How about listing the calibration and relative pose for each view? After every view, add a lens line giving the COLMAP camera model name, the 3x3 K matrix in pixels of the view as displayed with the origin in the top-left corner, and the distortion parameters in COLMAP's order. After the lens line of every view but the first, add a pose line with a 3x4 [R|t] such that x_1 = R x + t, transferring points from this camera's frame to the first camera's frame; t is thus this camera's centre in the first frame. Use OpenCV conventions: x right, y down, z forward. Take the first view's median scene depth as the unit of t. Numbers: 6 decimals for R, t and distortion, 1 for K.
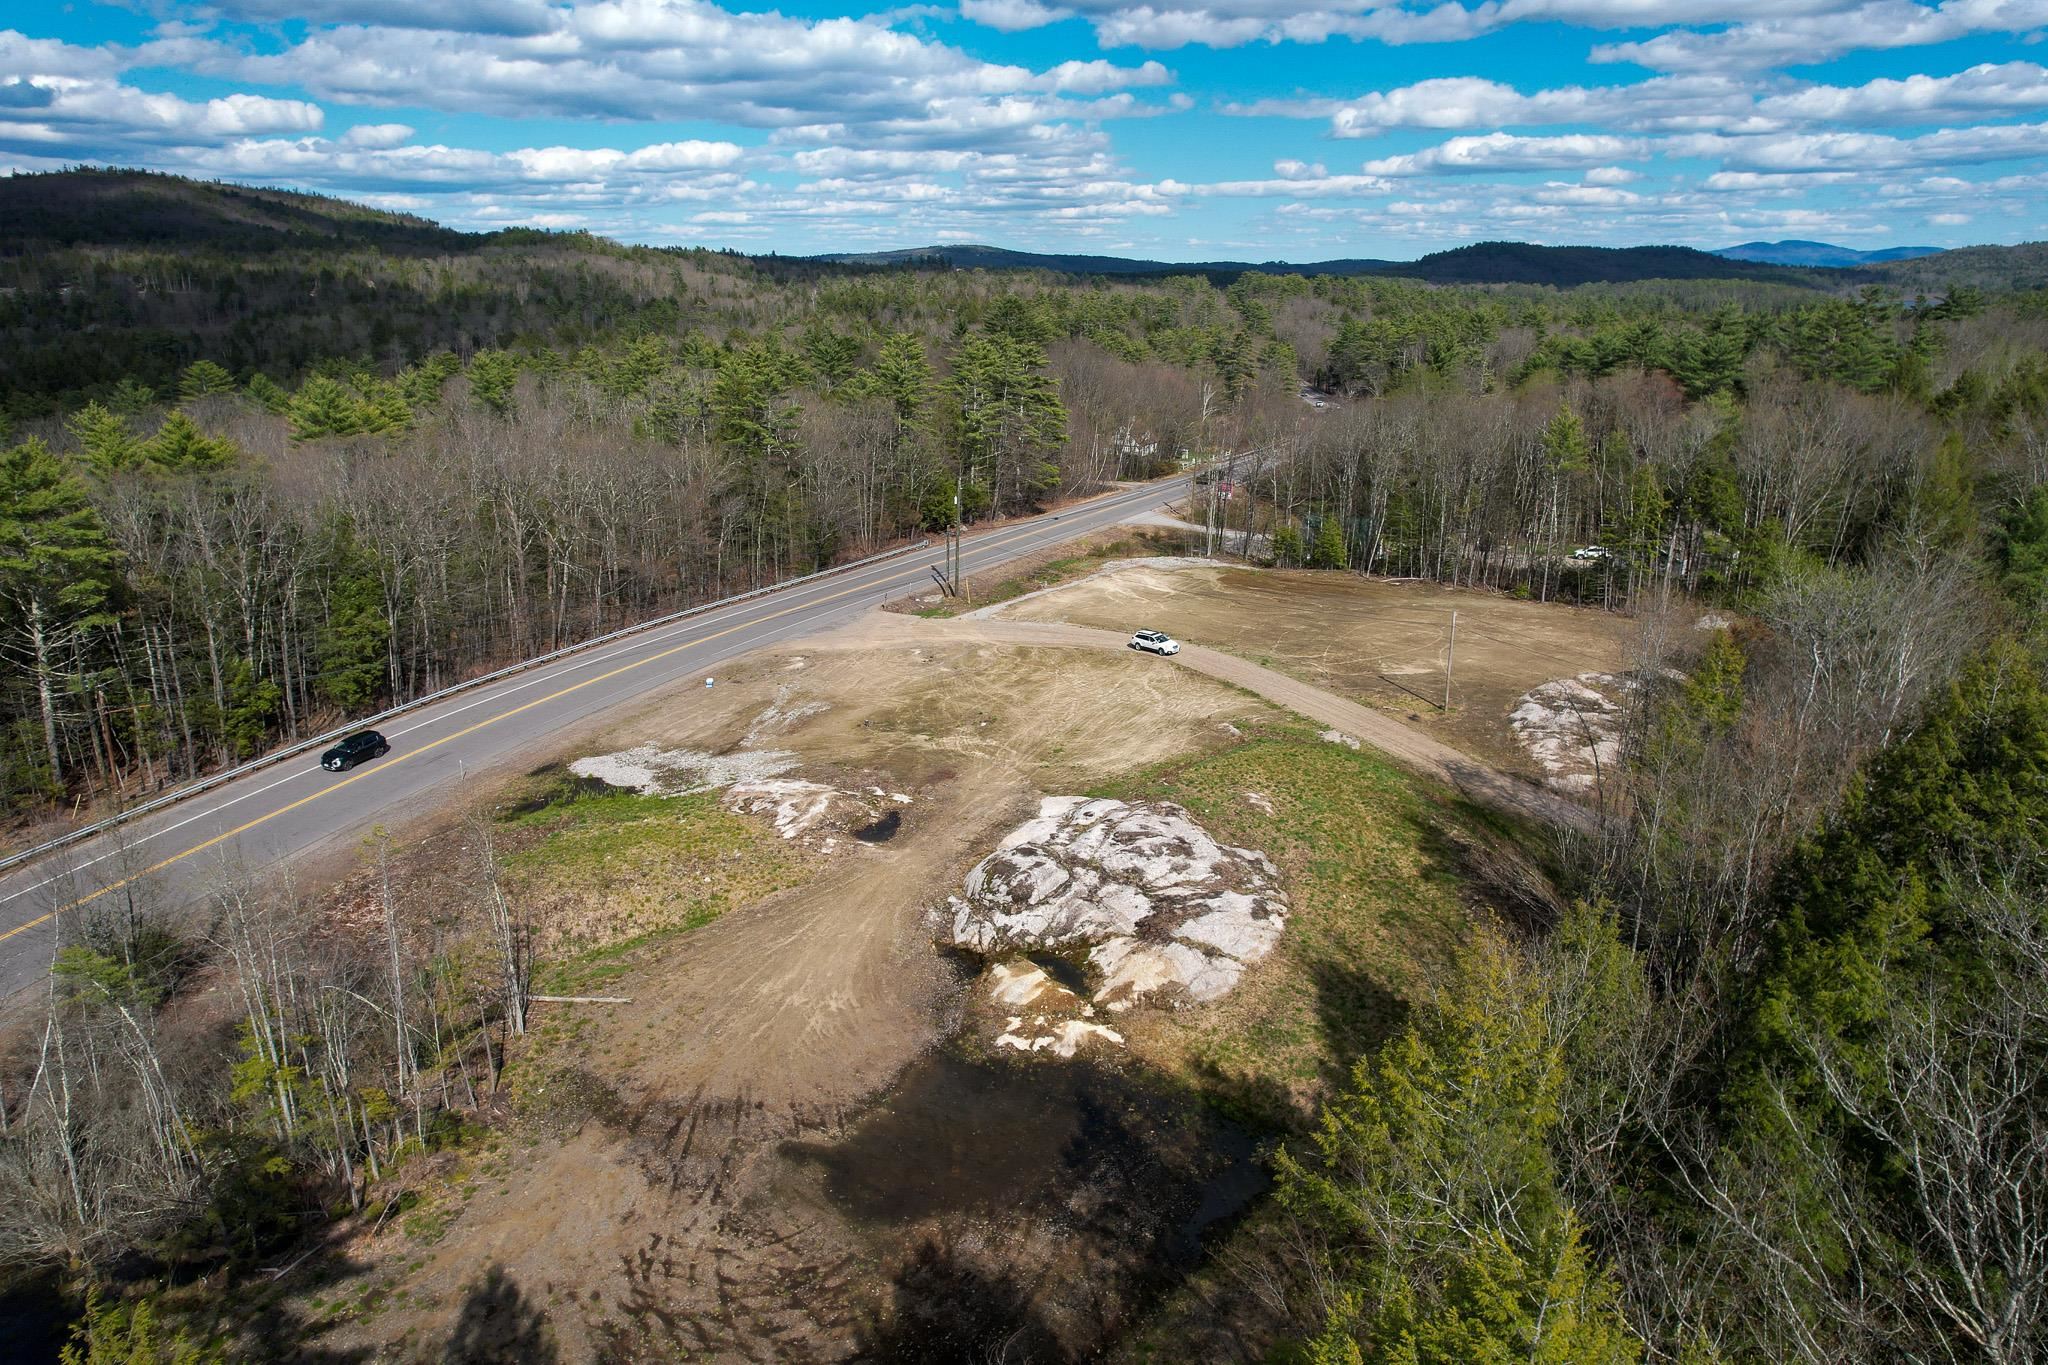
lens RADIAL K [[1305.5, 0, 1030.3], [0, 1305.5, 683.8], [0, 0, 1]] dist [-0.066783, 0.050878]
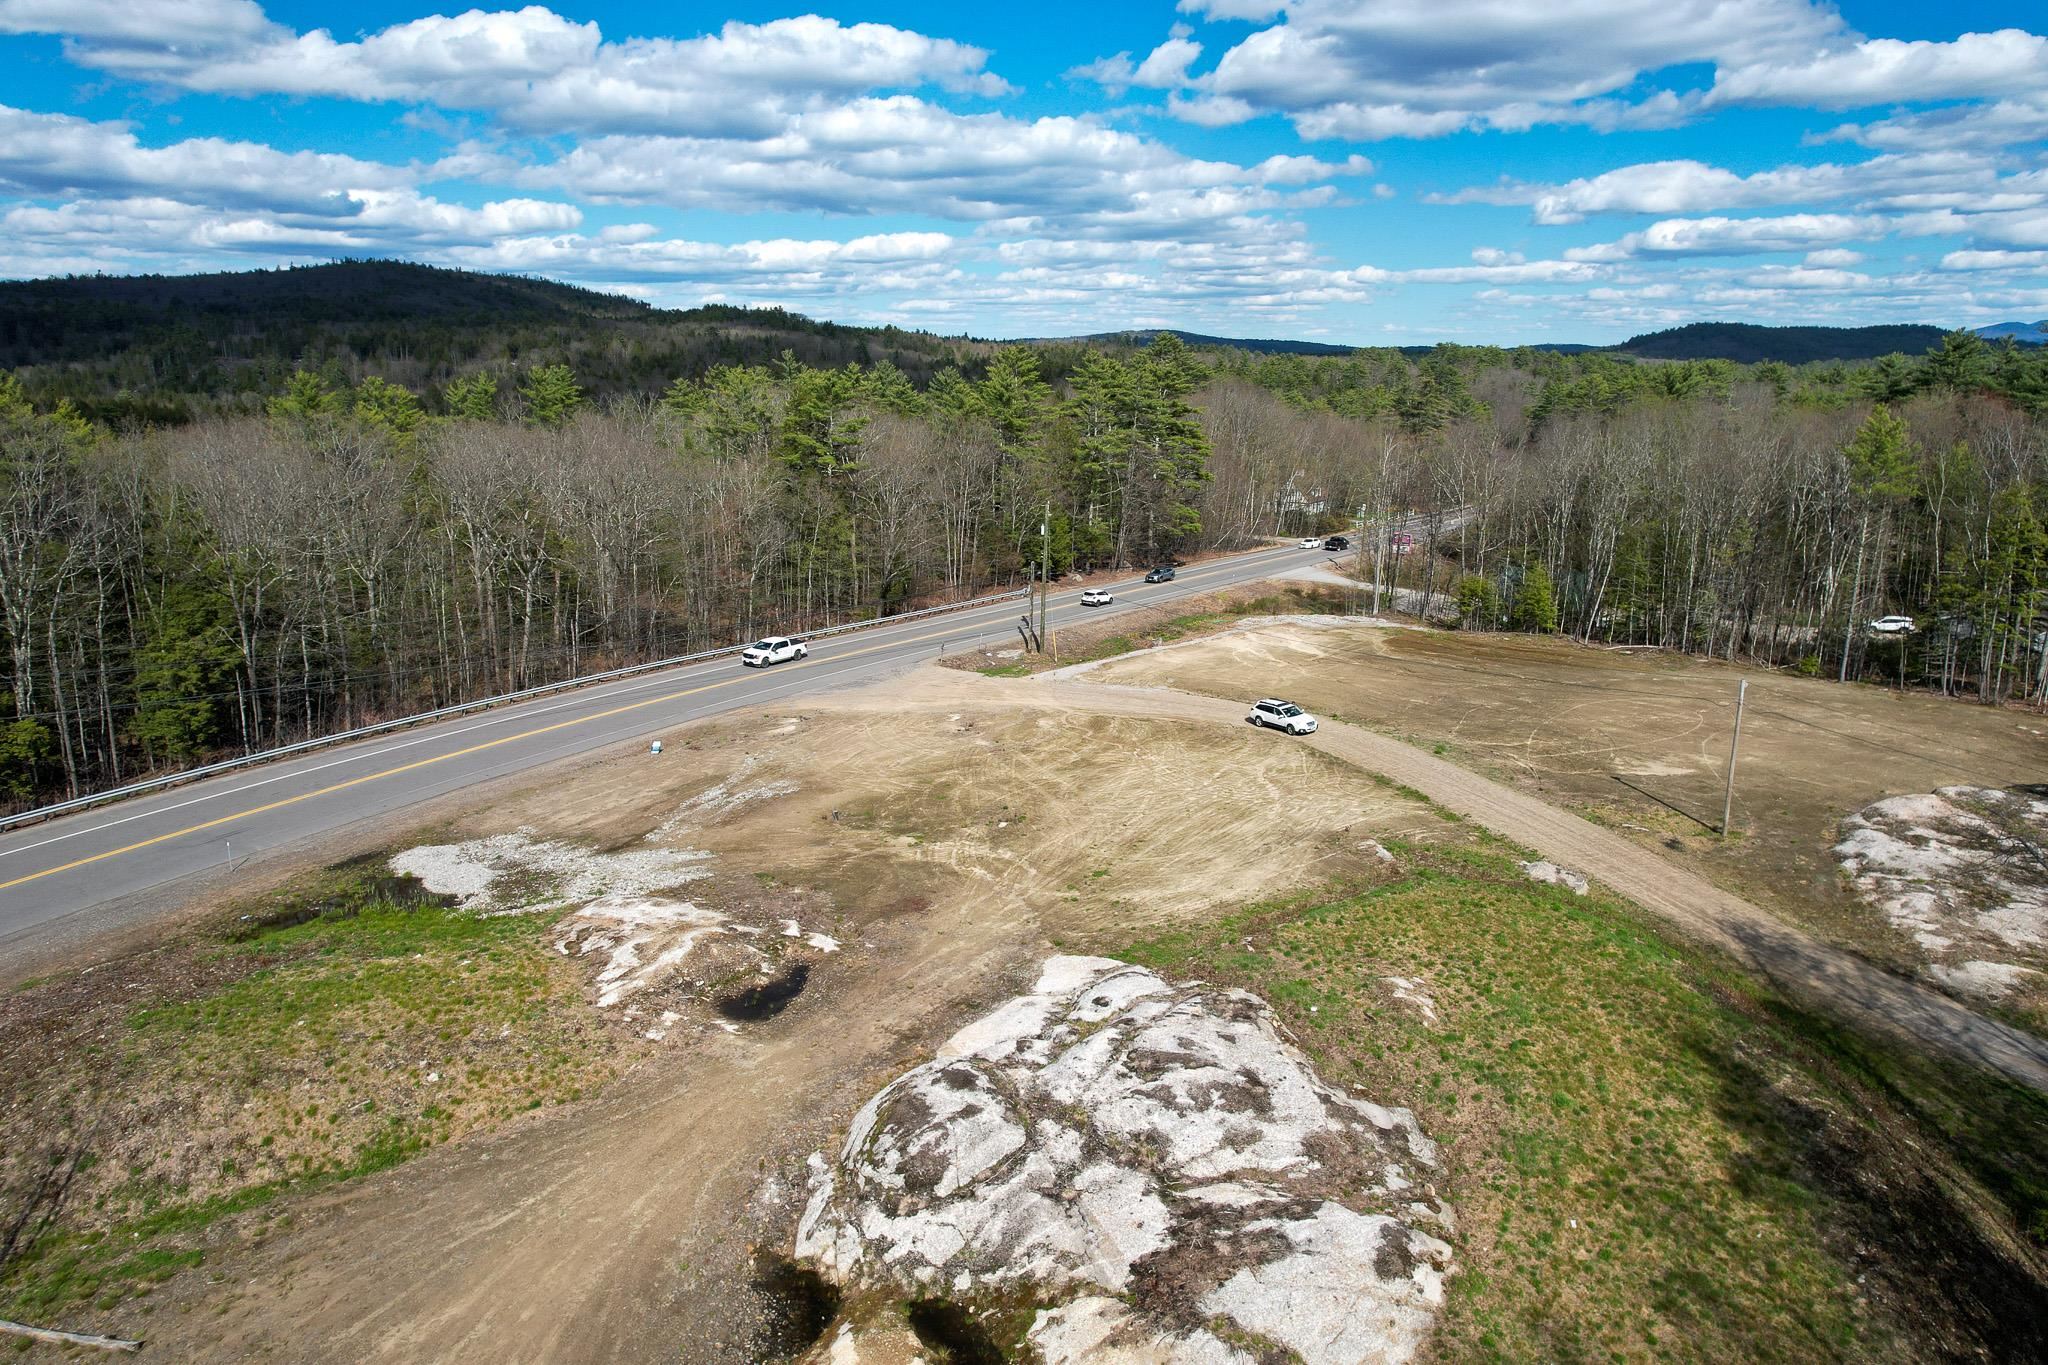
lens RADIAL K [[1305.5, 0, 1032.8], [0, 1305.5, 688.0], [0, 0, 1]] dist [-0.066783, 0.050878]
pose [[0.990227, 0.033155, -0.135470, 0.071620], [-0.040974, 0.997626, -0.055341, -0.002915], [0.133313, 0.060350, 0.989235, 0.351212]]
